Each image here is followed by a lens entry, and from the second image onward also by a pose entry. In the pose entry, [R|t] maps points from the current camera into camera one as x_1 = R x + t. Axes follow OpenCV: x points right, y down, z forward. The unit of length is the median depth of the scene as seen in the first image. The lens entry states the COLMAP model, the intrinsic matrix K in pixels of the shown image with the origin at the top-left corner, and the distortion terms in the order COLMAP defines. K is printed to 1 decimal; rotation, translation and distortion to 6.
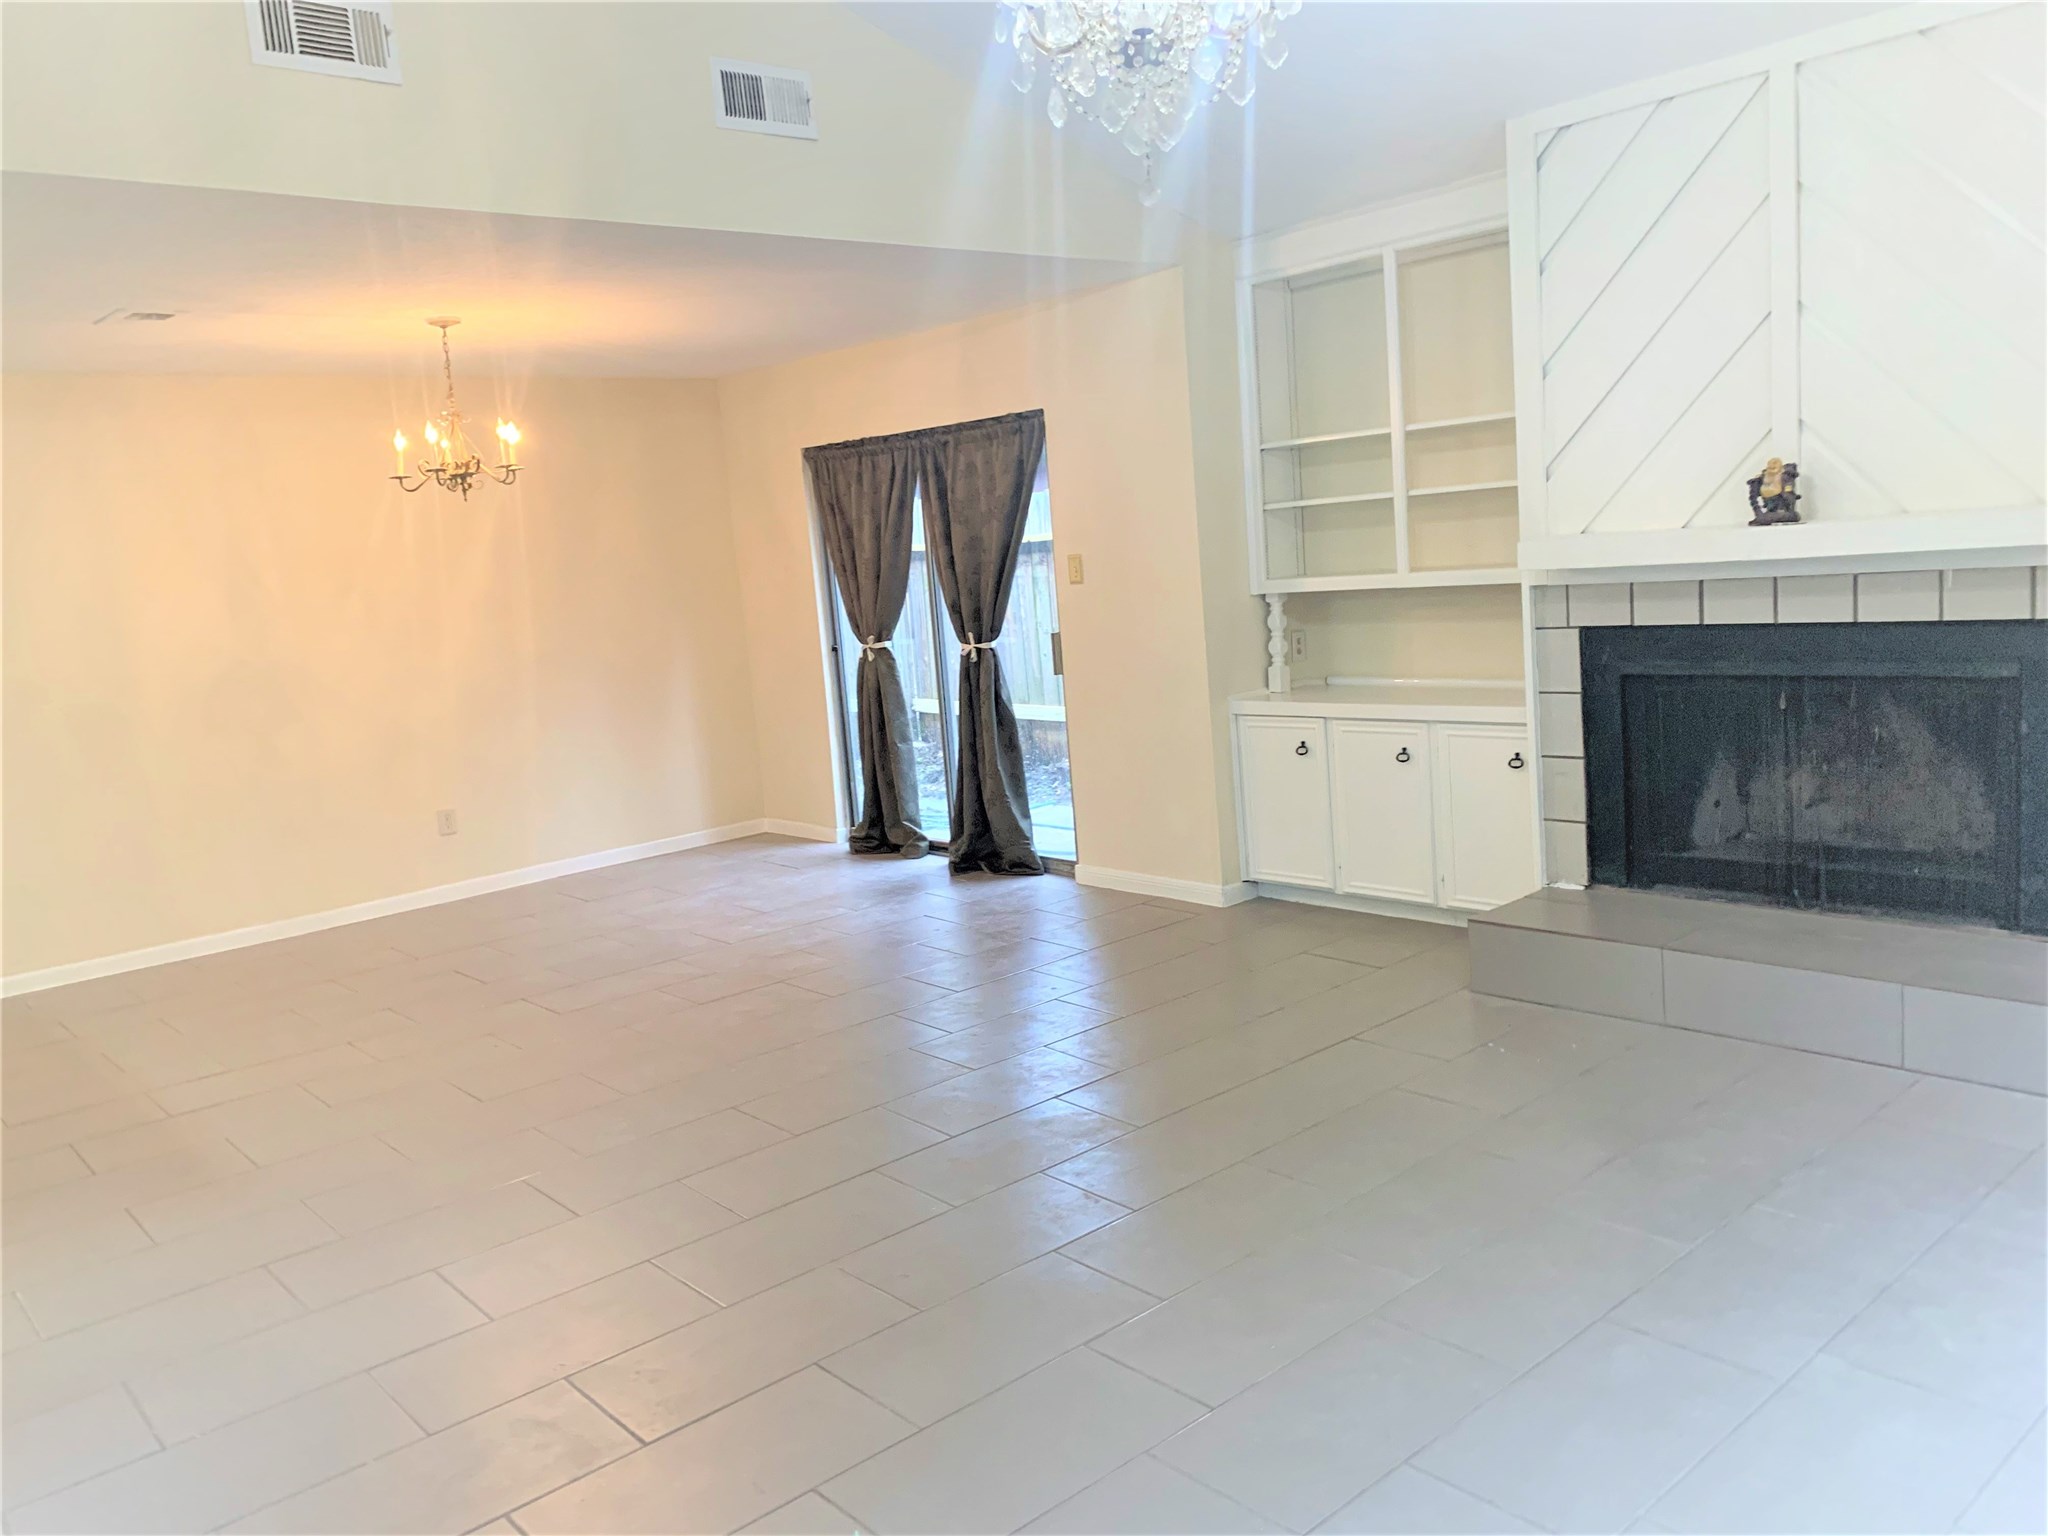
lens RADIAL K [[1551.2, 0, 1020.8], [0, 1551.2, 748.9], [0, 0, 1]] dist [0.036789, -0.036605]
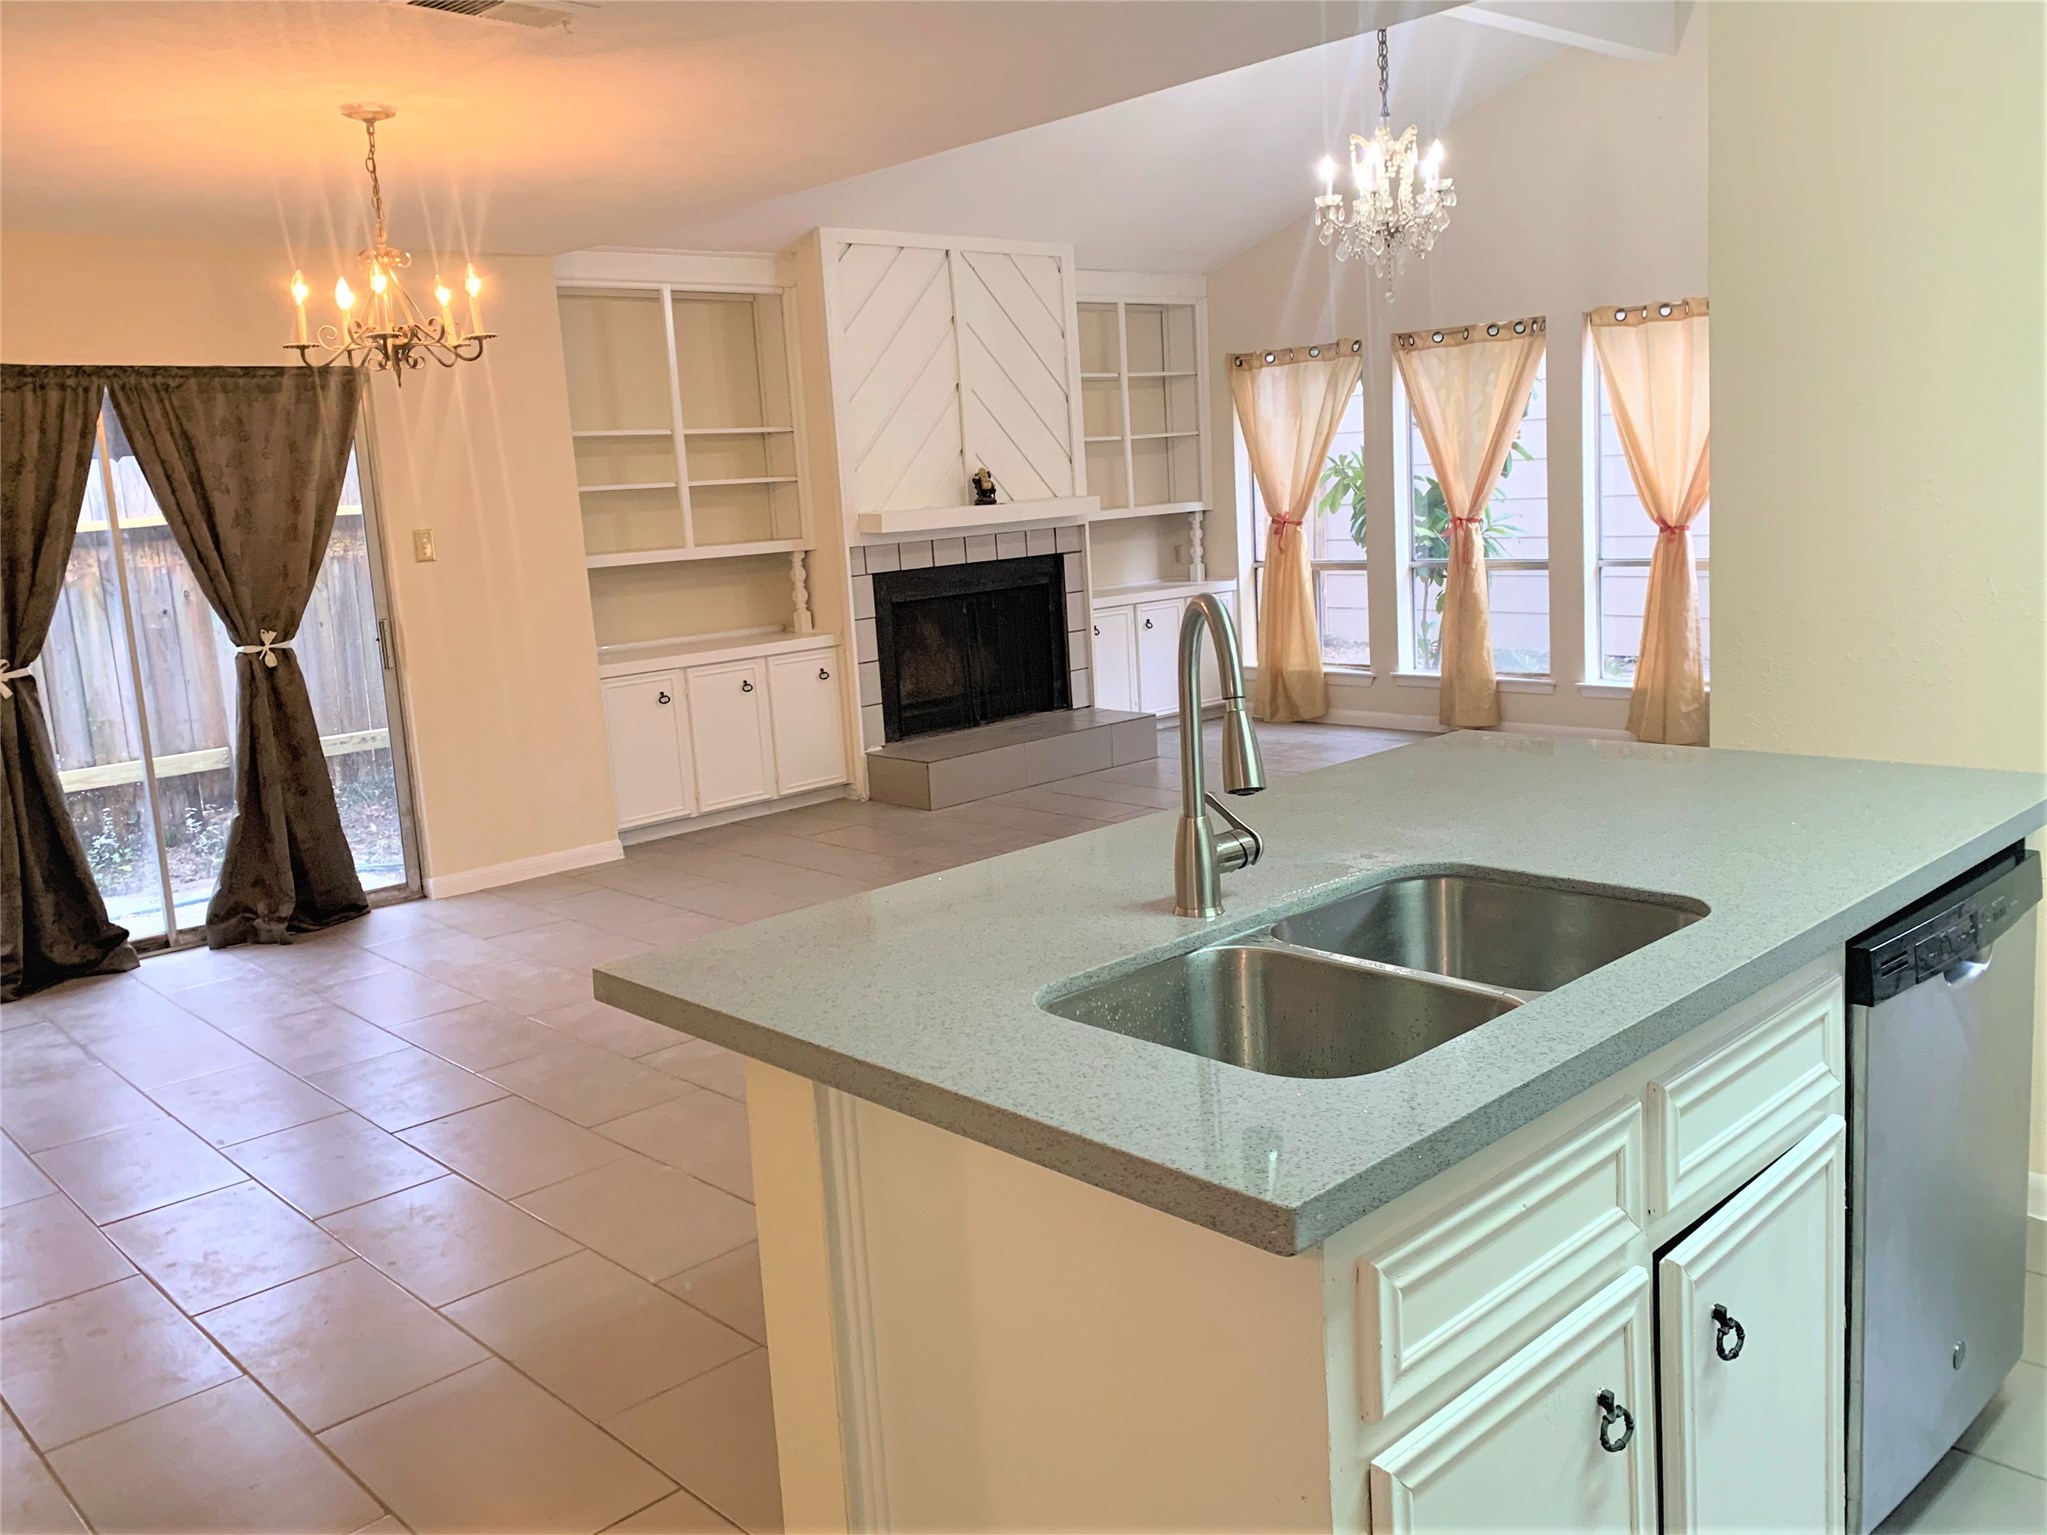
lens RADIAL K [[1679.1, 0, 1015.8], [0, 1679.1, 765.7], [0, 0, 1]] dist [0.049619, -0.051859]
pose [[-0.010320, -0.096386, 0.995291, -1.201285], [0.189376, 0.977142, 0.096592, -0.025741], [-0.981850, 0.189481, 0.008169, 0.827657]]
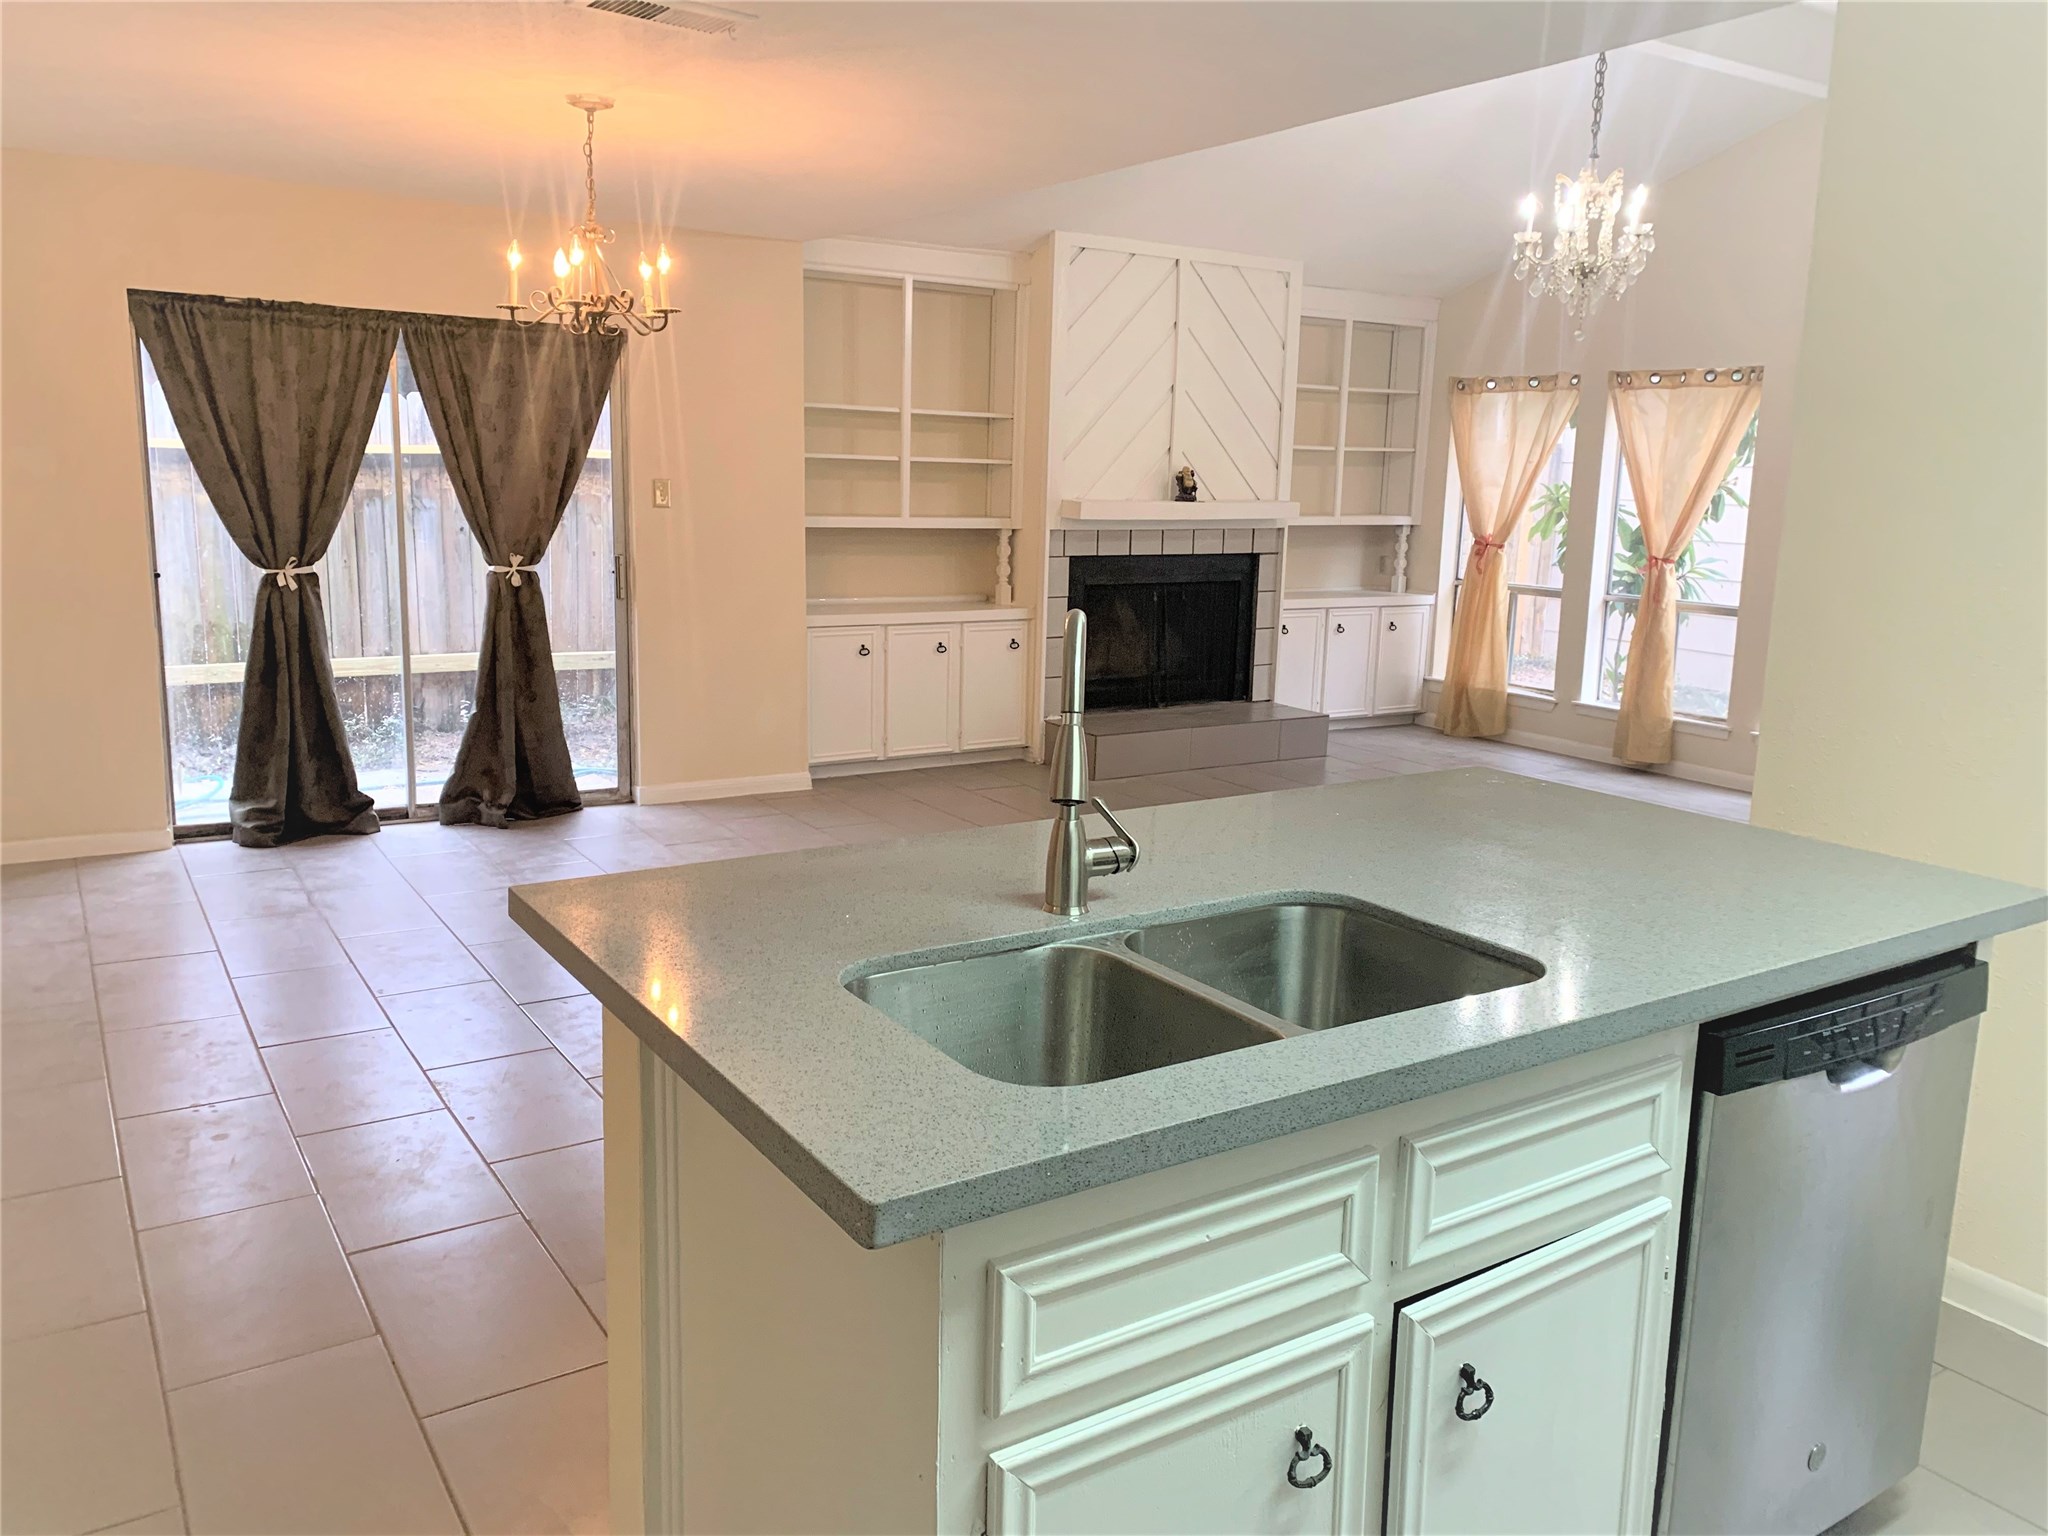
lens RADIAL K [[1551.2, 0, 1020.8], [0, 1551.2, 764.6], [0, 0, 1]] dist [0.036789, -0.036605]
pose [[0.158133, -0.107828, 0.981513, -1.186334], [0.088119, 0.991594, 0.094739, -0.018891], [-0.983478, 0.071508, 0.166305, 0.744703]]
